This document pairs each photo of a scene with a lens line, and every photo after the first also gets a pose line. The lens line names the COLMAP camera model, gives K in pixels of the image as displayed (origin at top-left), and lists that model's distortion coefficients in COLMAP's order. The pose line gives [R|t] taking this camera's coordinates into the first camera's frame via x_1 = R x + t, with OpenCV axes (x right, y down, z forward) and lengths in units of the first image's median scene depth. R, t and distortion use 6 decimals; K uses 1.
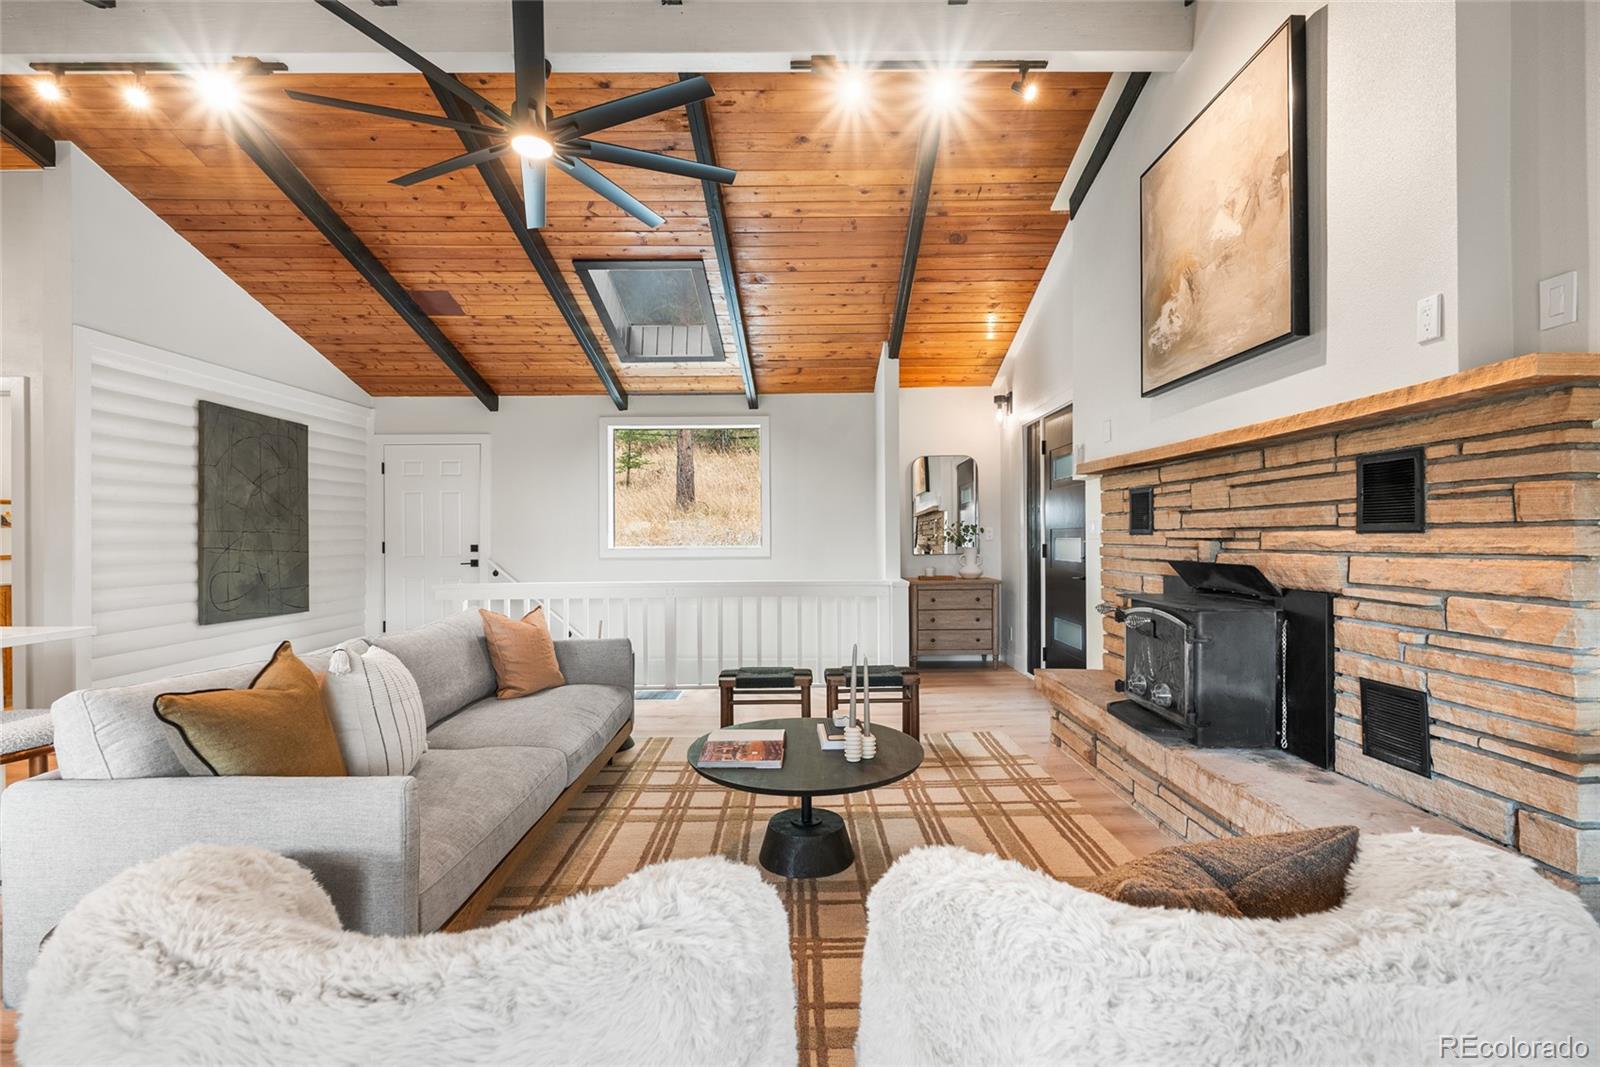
lens RADIAL K [[713.3, 0, 802.8], [0, 713.3, 538.4], [0, 0, 1]] dist [-0.003412, -0.000854]
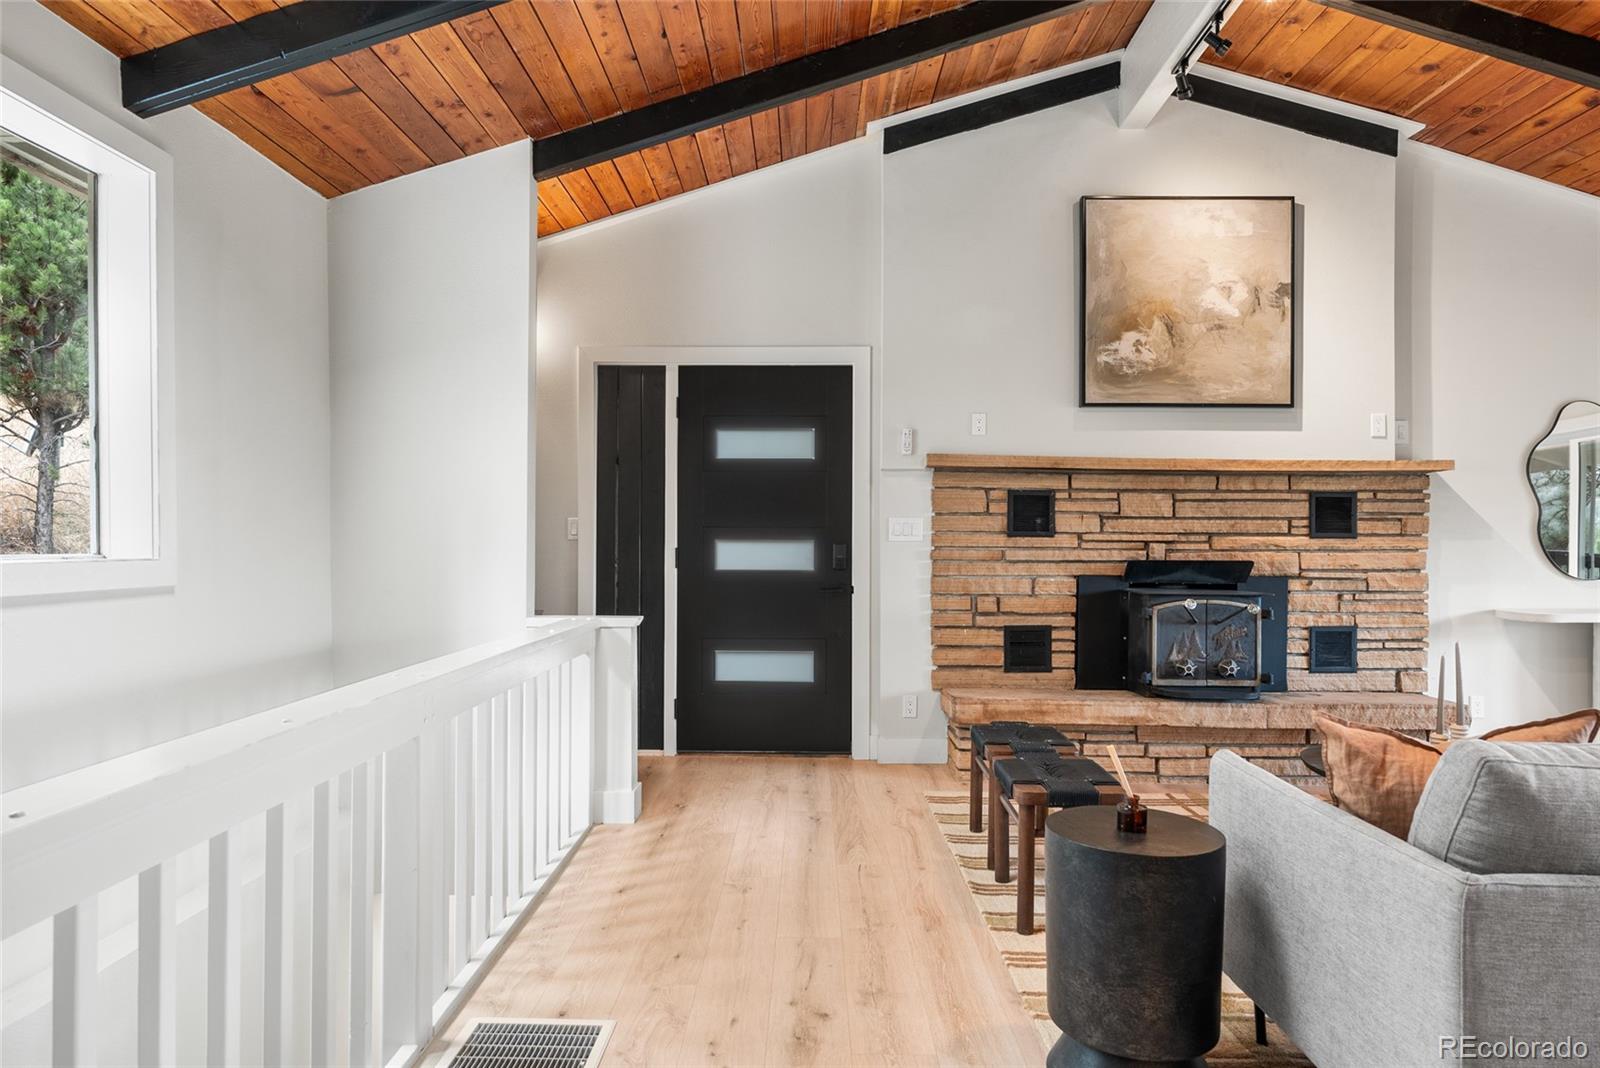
lens RADIAL K [[973.5, 0, 800.0], [0, 973.5, 534.0], [0, 0, 1]] dist [-0.000058, 0.000030]
pose [[0.009757, 0.017412, 0.999801, -1.435720], [-0.004146, 0.999840, -0.017372, 0.025690], [-0.999944, -0.003975, 0.009828, 2.099094]]
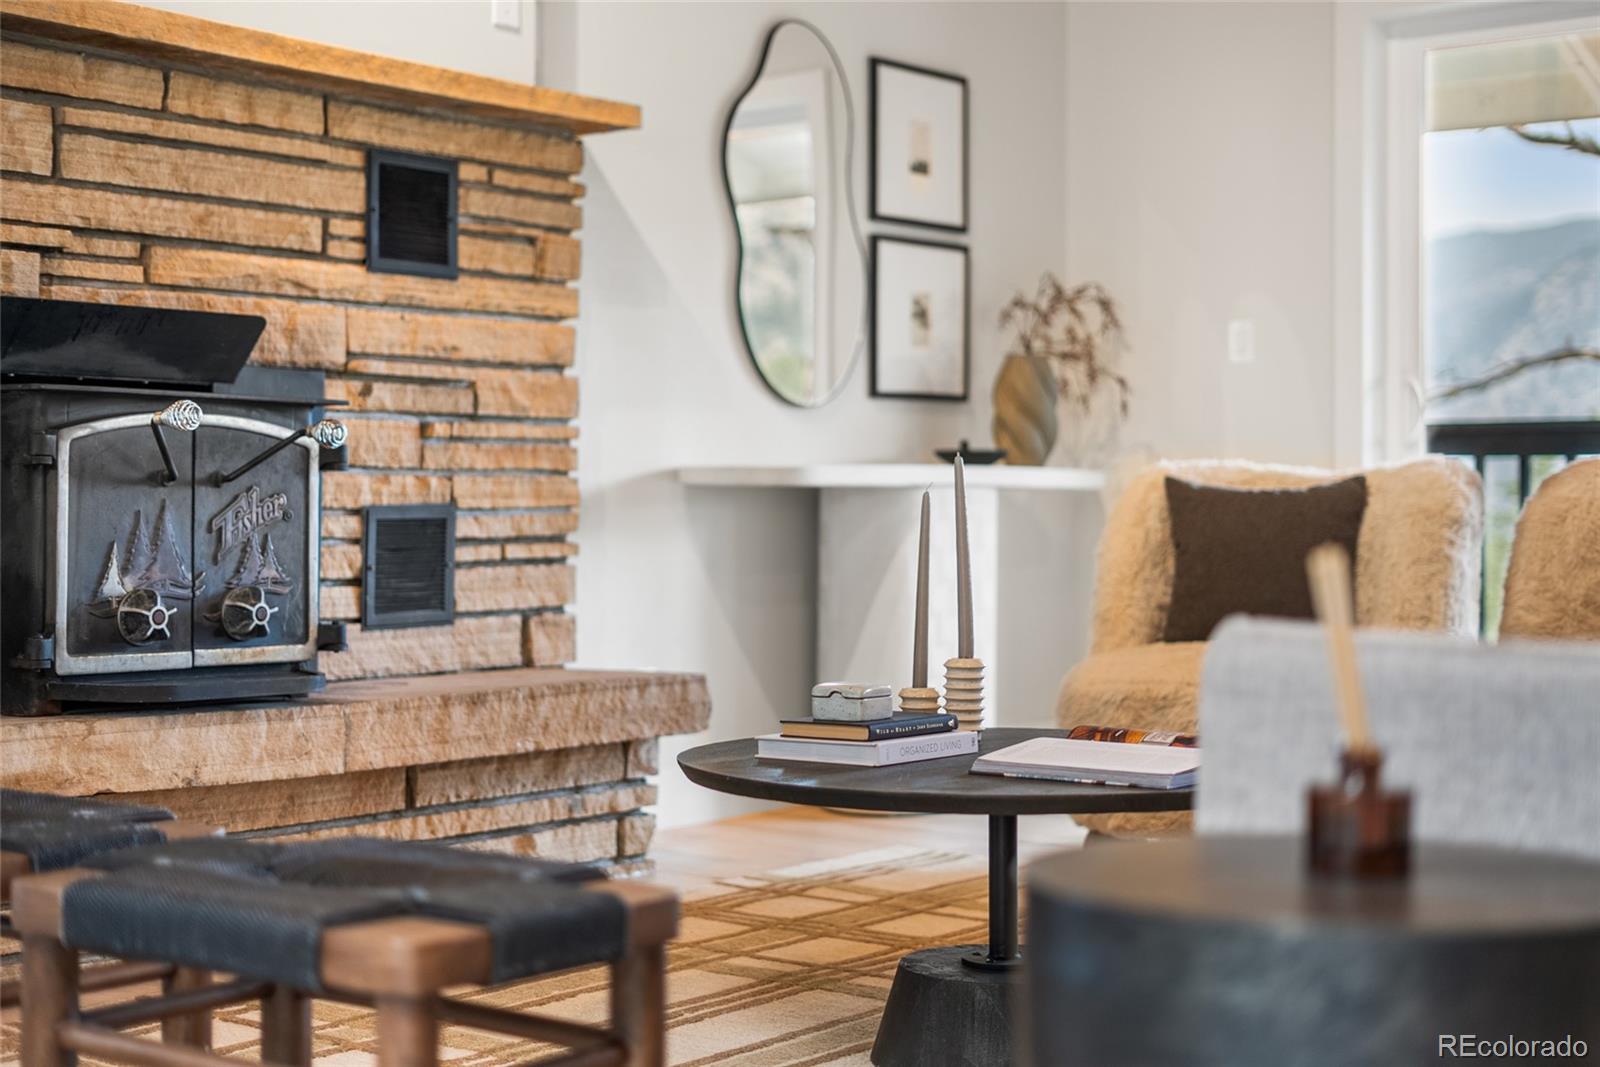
lens RADIAL K [[2392.3, 0, 801.2], [0, 2392.3, 502.3], [0, 0, 1]] dist [-0.039421, 0.027265]
pose [[-0.788913, 0.002574, 0.614500, -0.762539], [0.001363, 0.999996, -0.002439, 0.192815], [-0.614504, -0.001087, -0.788913, 2.337251]]
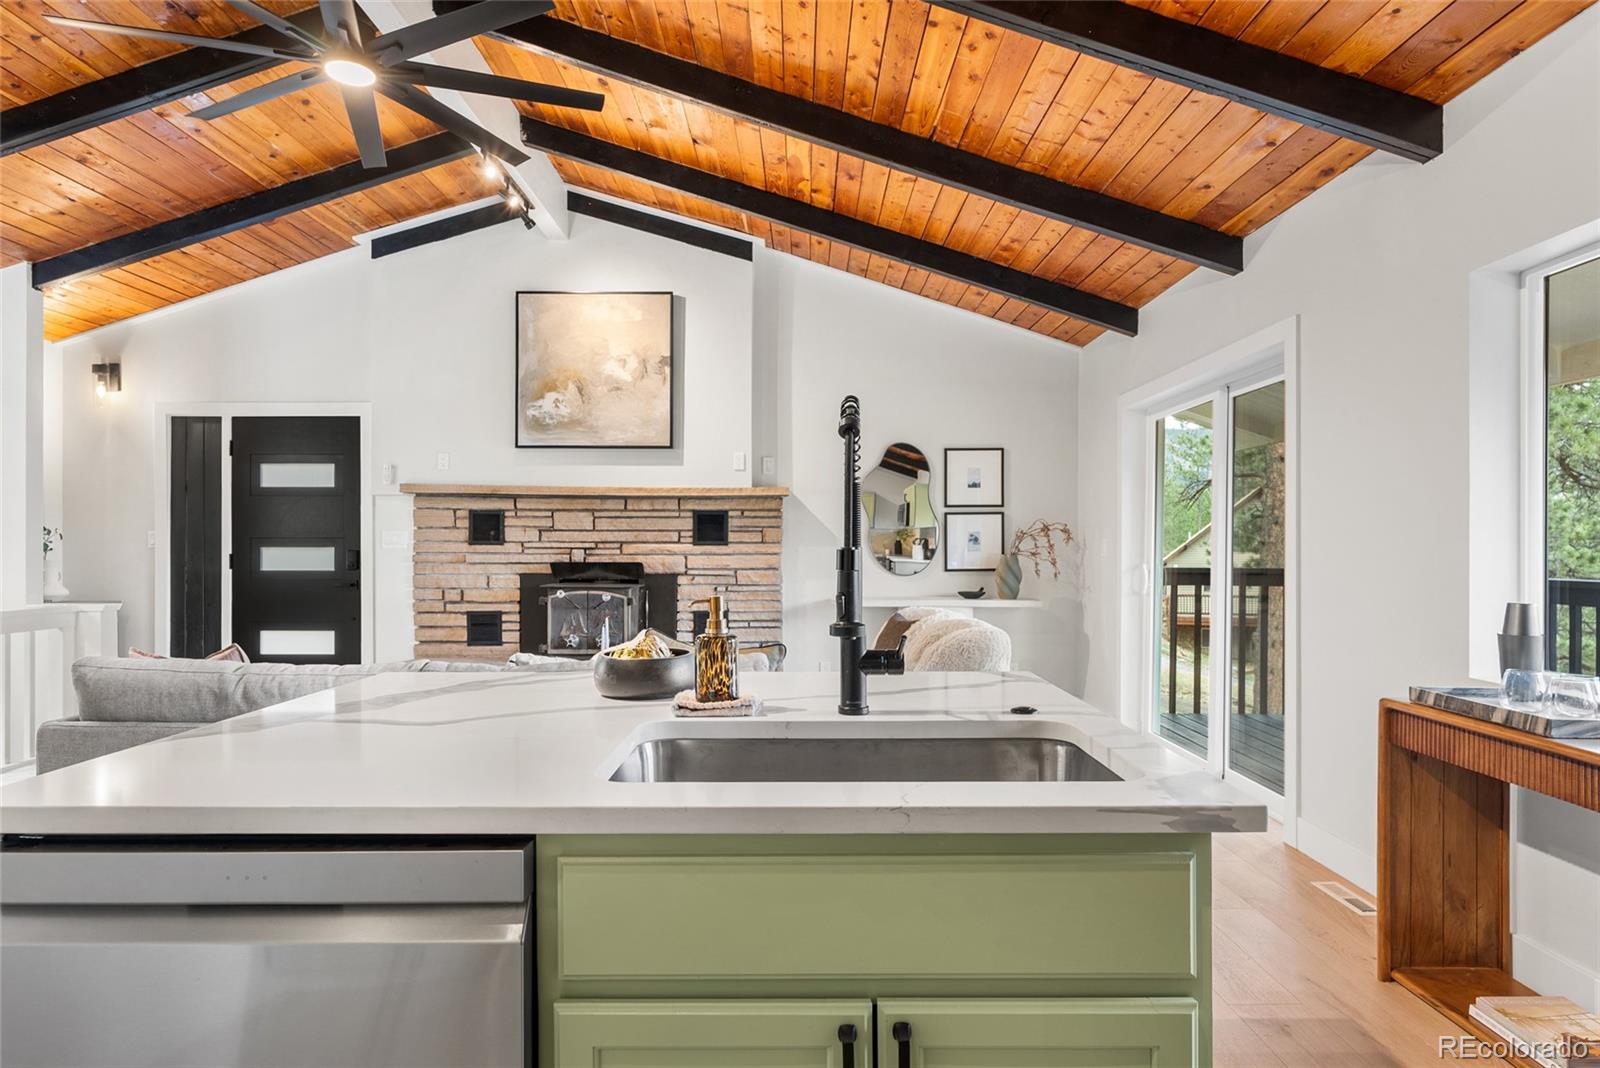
lens RADIAL K [[903.9, 0, 797.5], [0, 903.9, 544.7], [0, 0, 1]] dist [-0.002370, -0.000462]
pose [[-0.002126, 0.007809, 0.999967, -1.970330], [-0.001022, 0.999969, -0.007811, 0.011762], [-0.999997, -0.001038, -0.002118, 0.666912]]
